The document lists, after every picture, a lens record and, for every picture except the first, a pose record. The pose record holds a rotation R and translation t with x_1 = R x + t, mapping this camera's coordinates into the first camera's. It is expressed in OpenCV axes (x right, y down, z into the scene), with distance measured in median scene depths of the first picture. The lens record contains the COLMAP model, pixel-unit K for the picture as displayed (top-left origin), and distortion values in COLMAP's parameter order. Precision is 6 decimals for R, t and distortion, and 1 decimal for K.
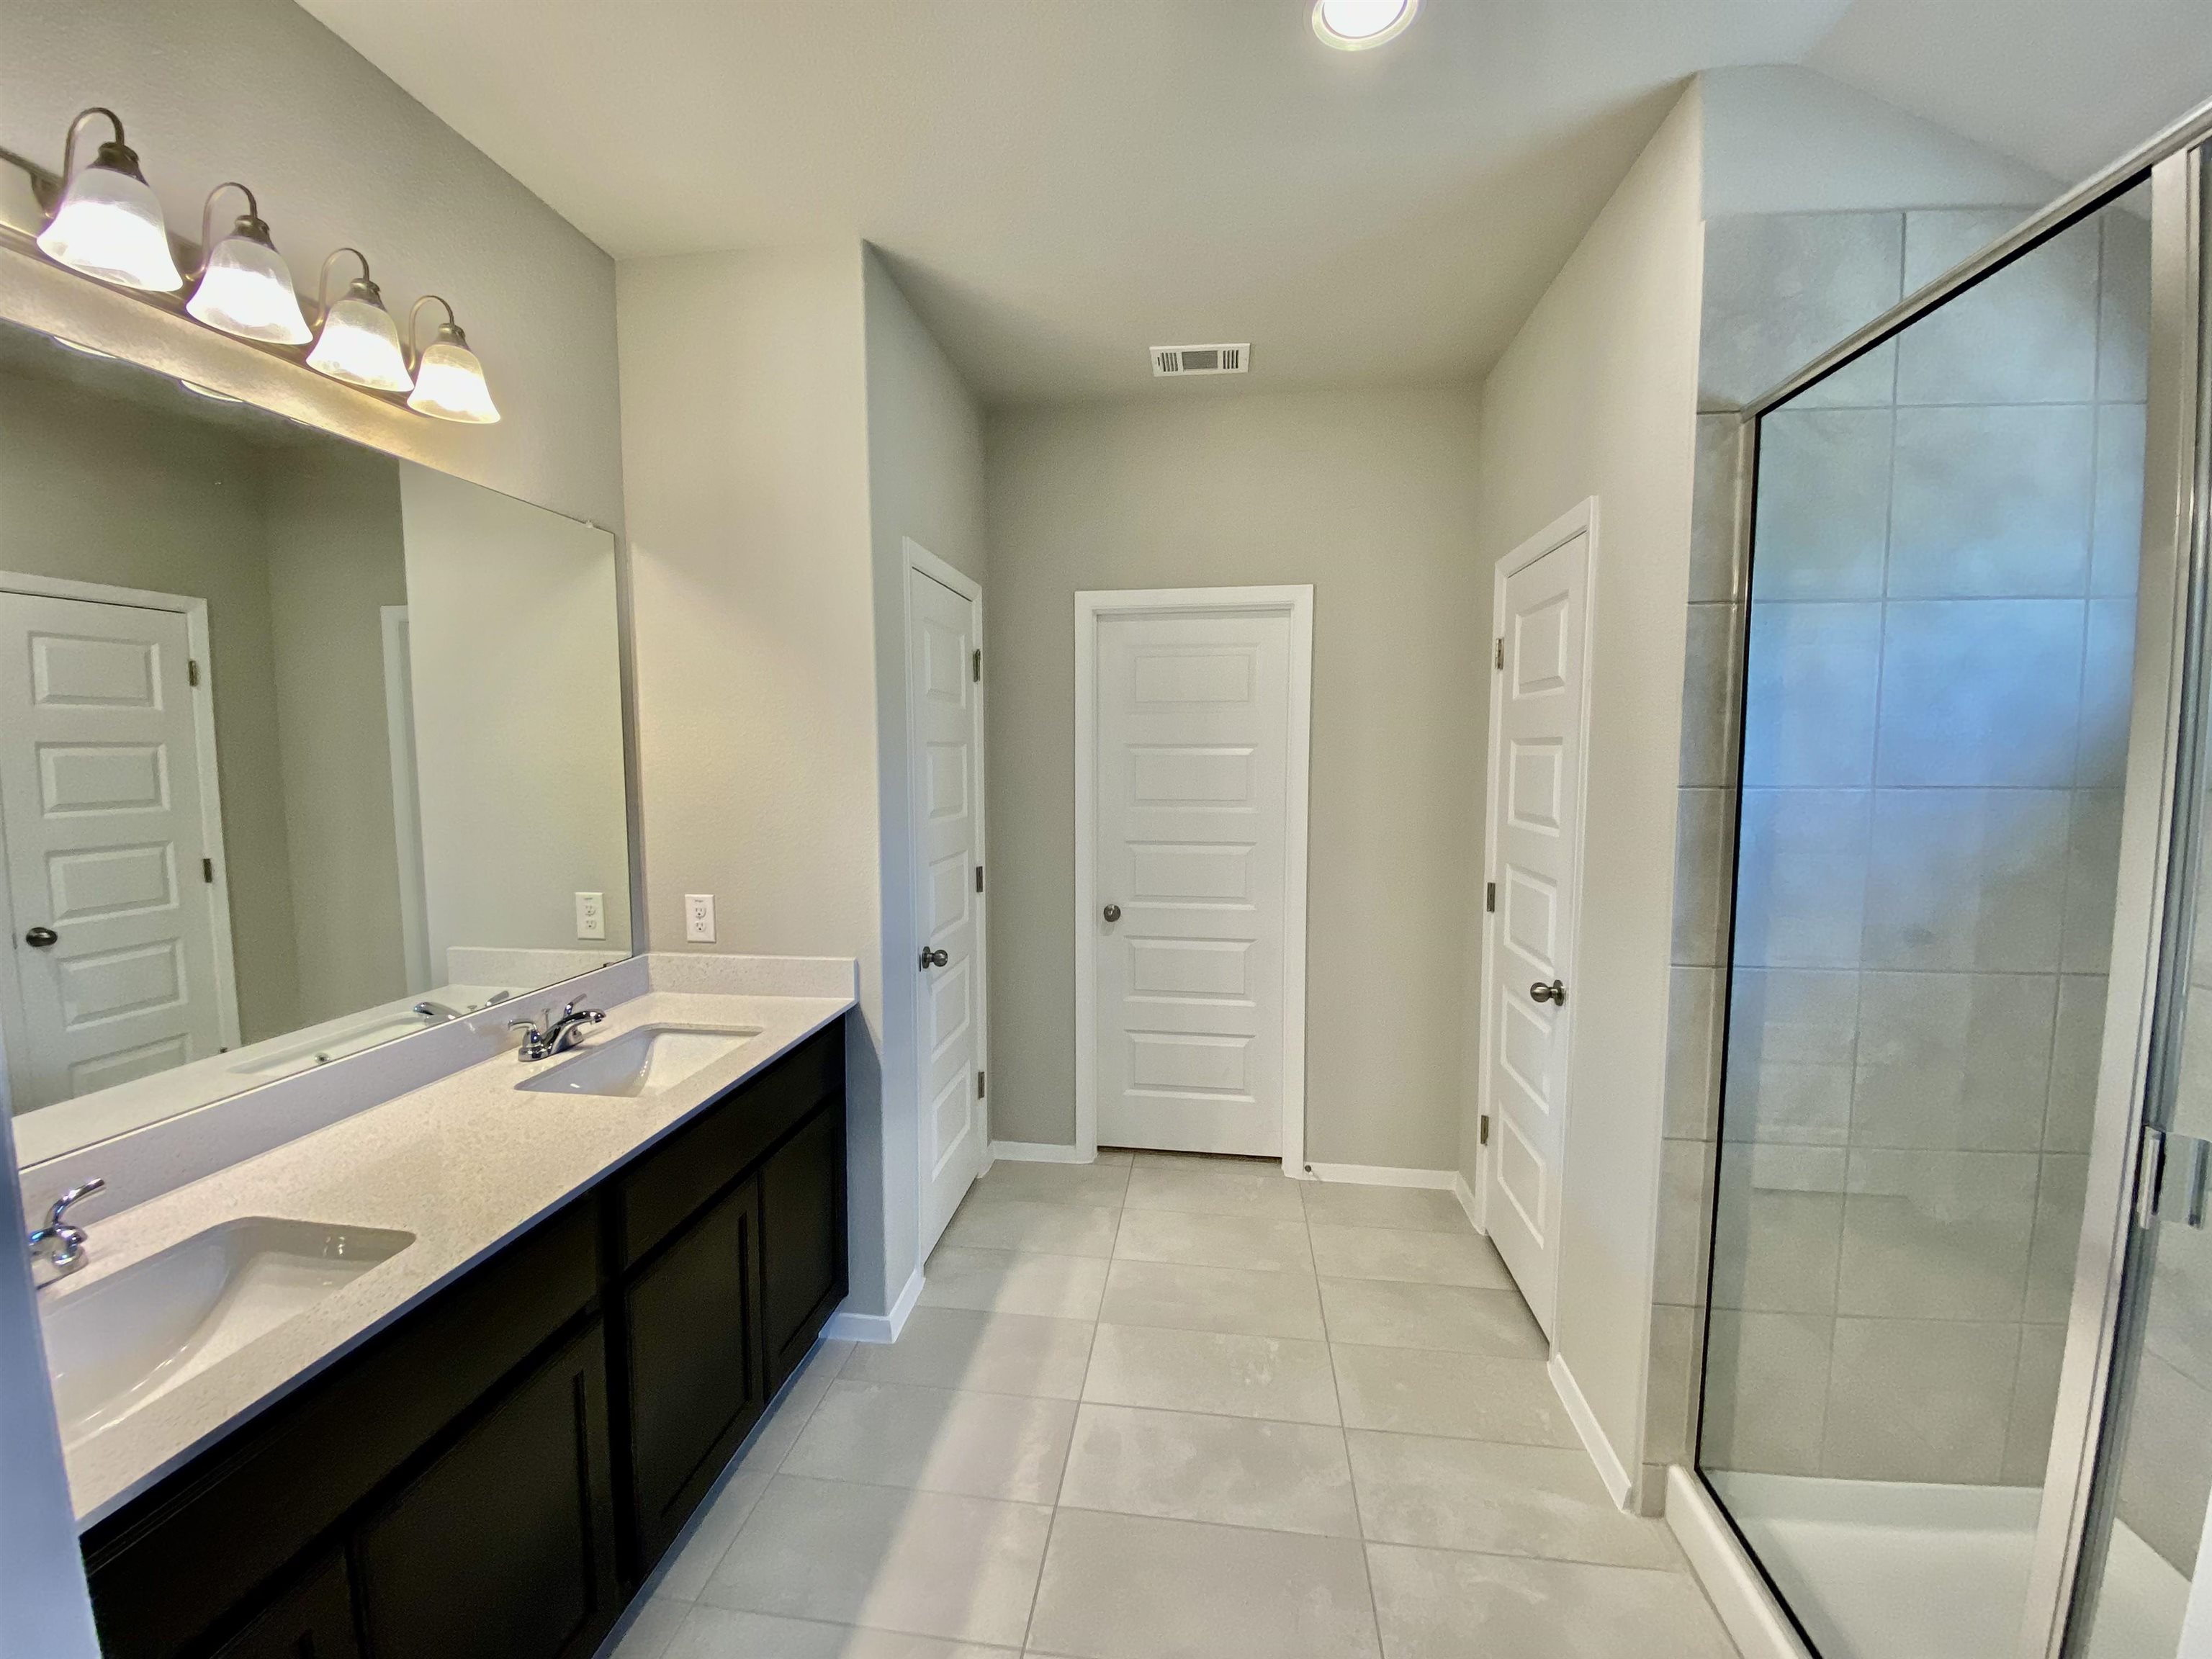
lens RADIAL K [[900.5, 0, 1091.2], [0, 900.5, 819.4], [0, 0, 1]] dist [0.012460, -0.015787]
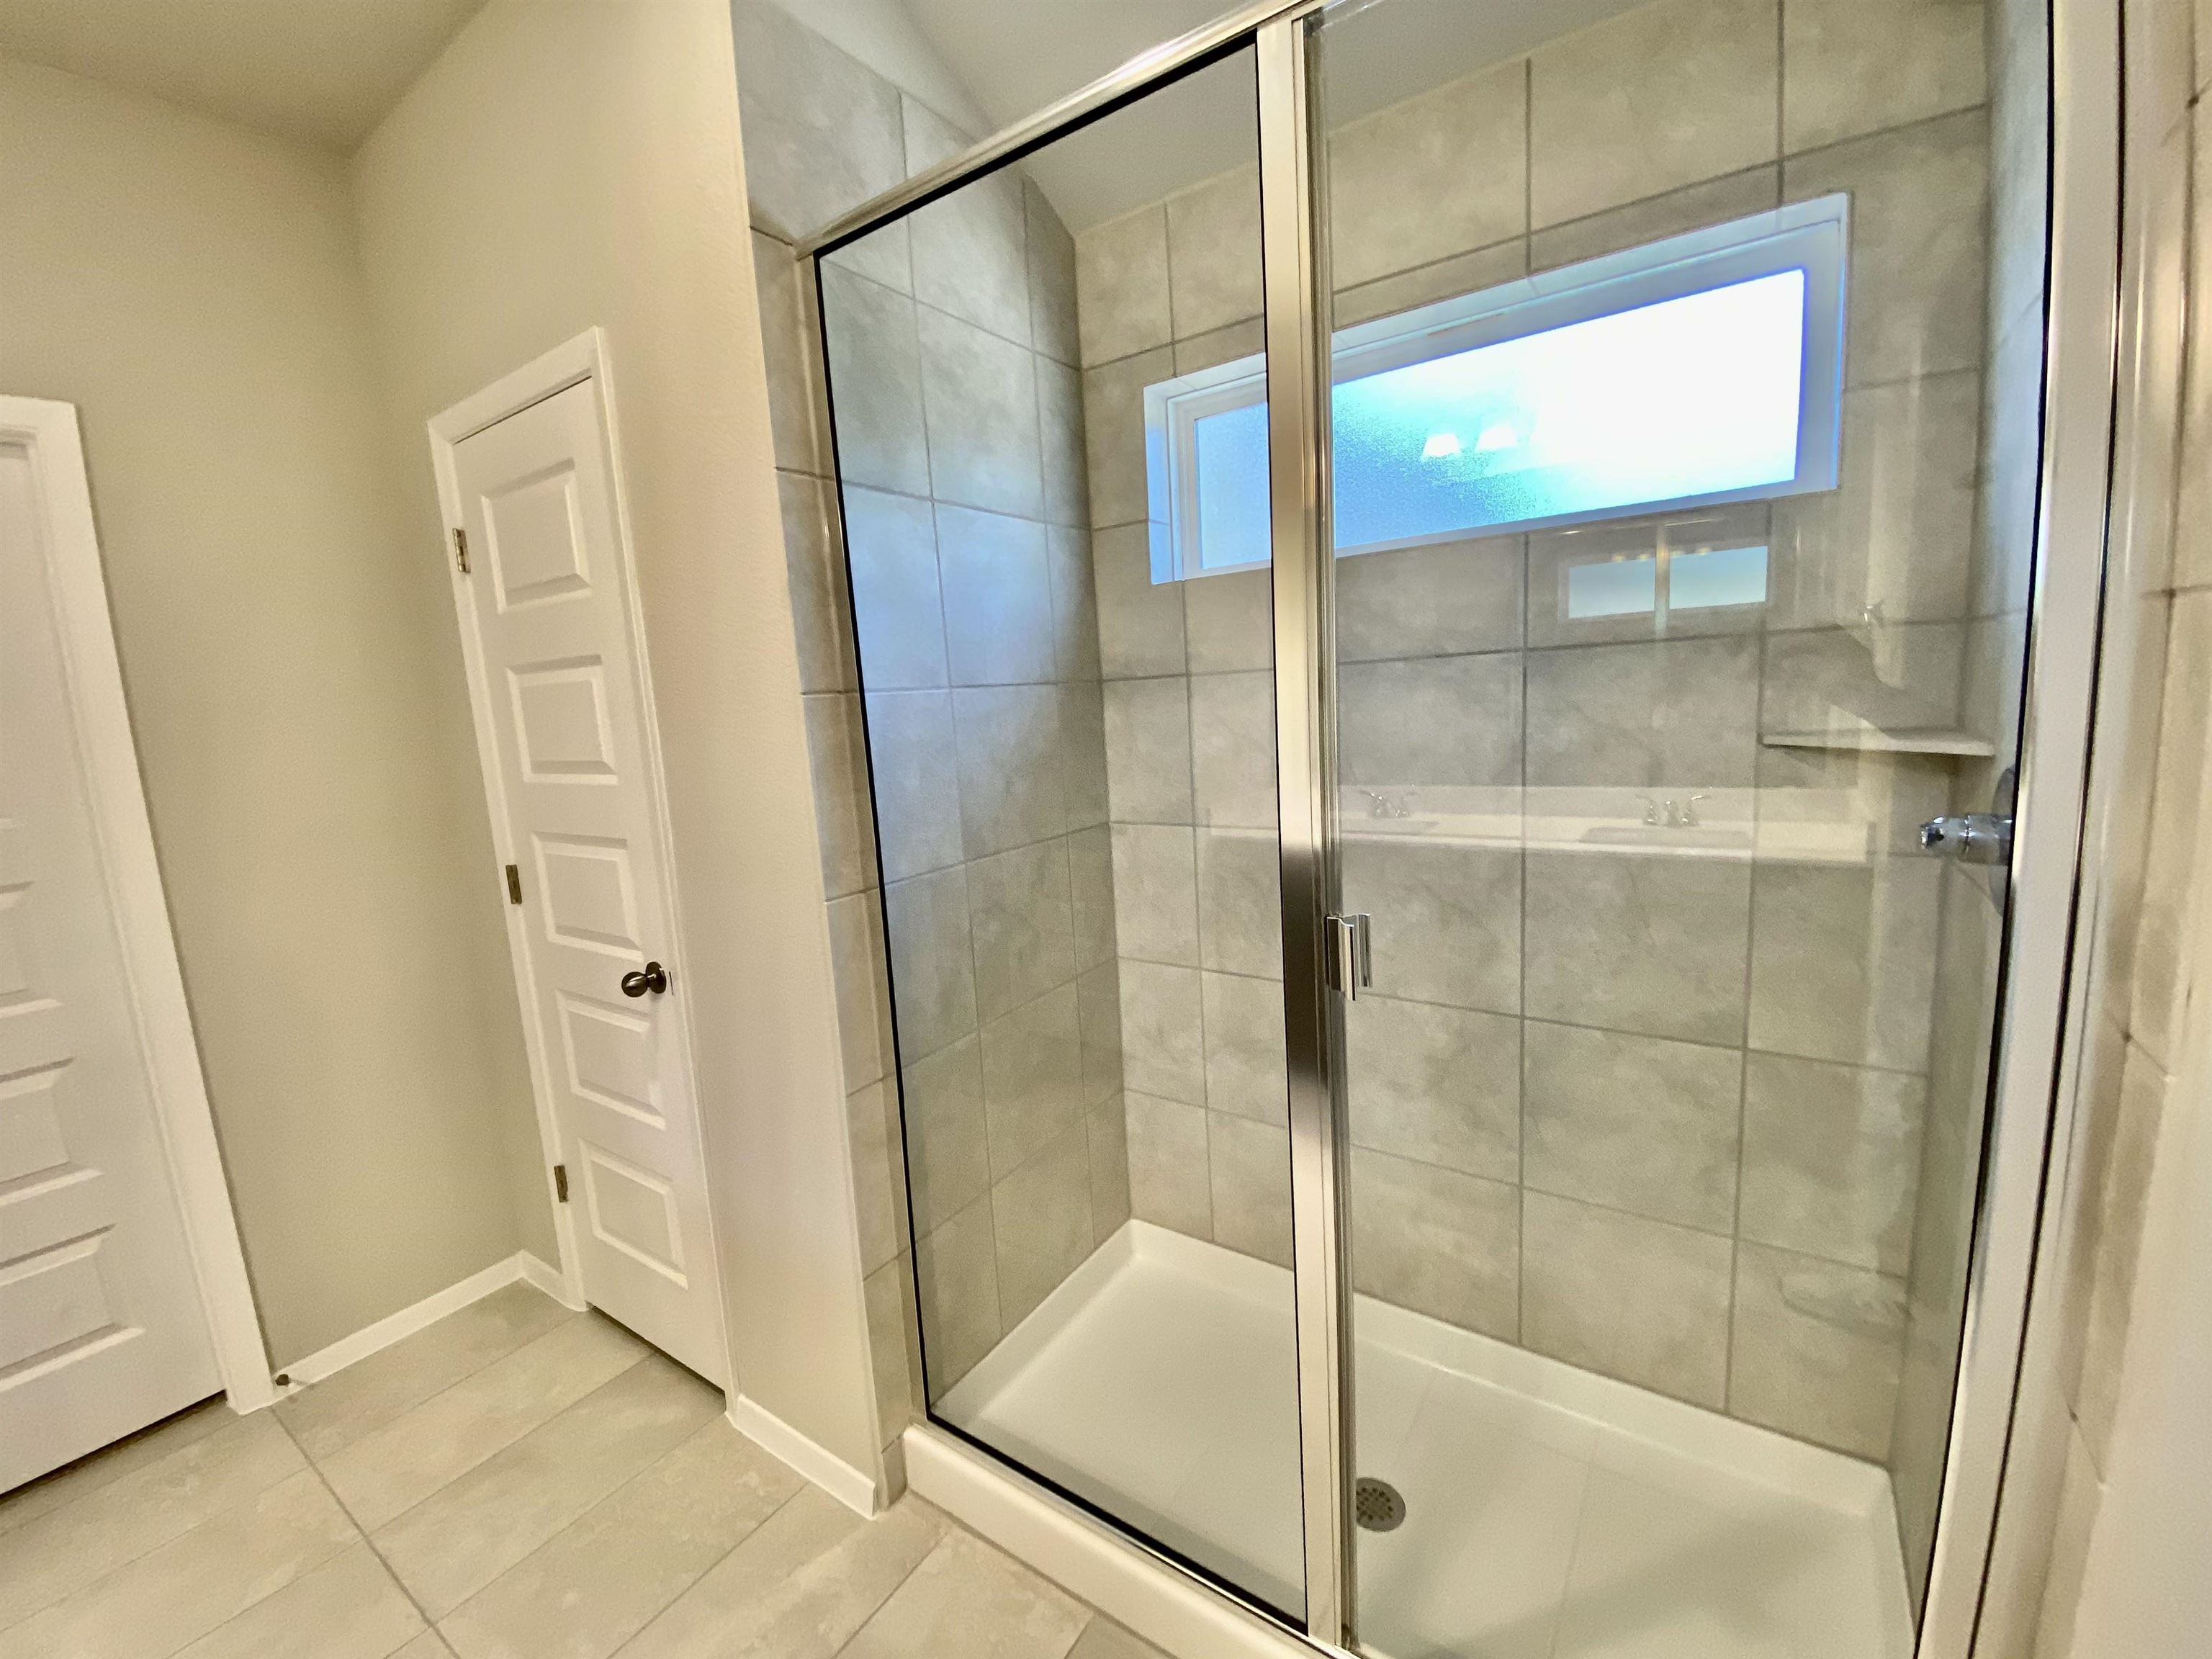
lens RADIAL K [[900.5, 0, 1084.4], [0, 900.5, 828.6], [0, 0, 1]] dist [0.012460, -0.015787]
pose [[0.445313, -0.155538, 0.881762, 0.004686], [0.126952, 0.985815, 0.109778, 0.022717], [-0.886329, 0.063056, 0.458742, 0.290703]]
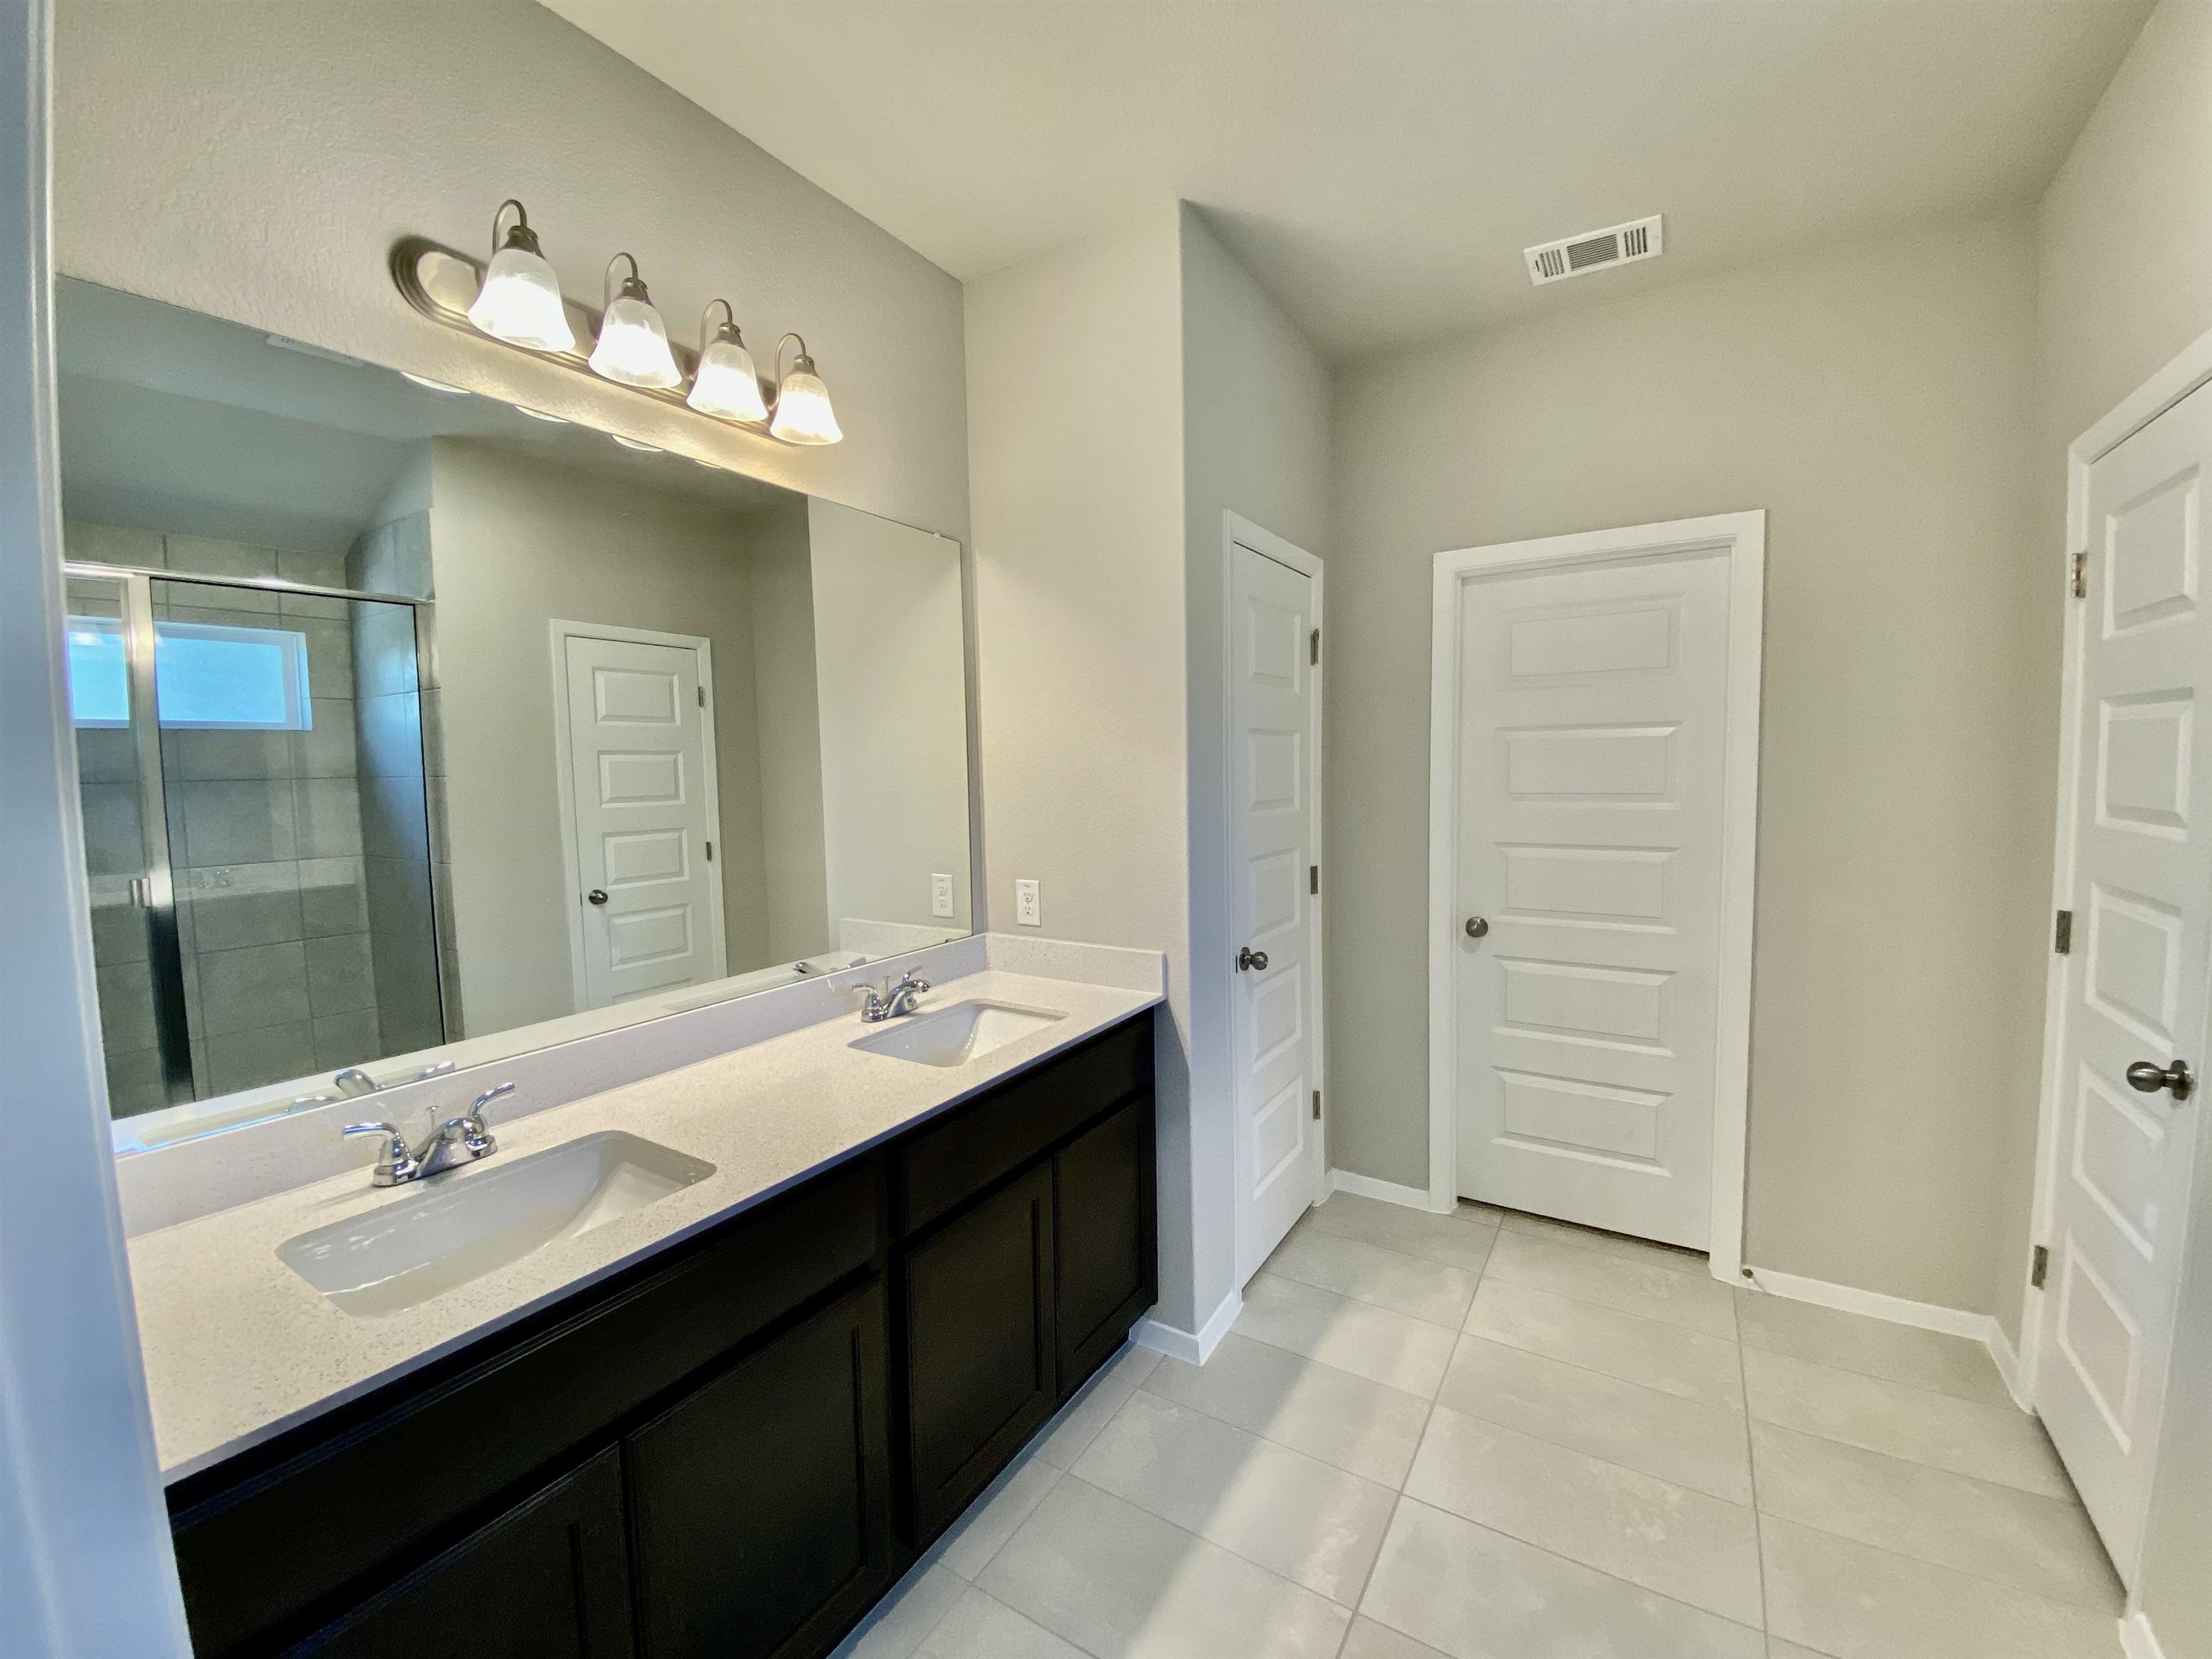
lens RADIAL K [[900.5, 0, 1095.8], [0, 900.5, 821.3], [0, 0, 1]] dist [0.012460, -0.015787]
pose [[0.911561, 0.011796, -0.410996, 0.063755], [-0.015606, 0.999861, -0.005915, 0.021537], [0.410869, 0.011806, 0.911618, 0.097003]]
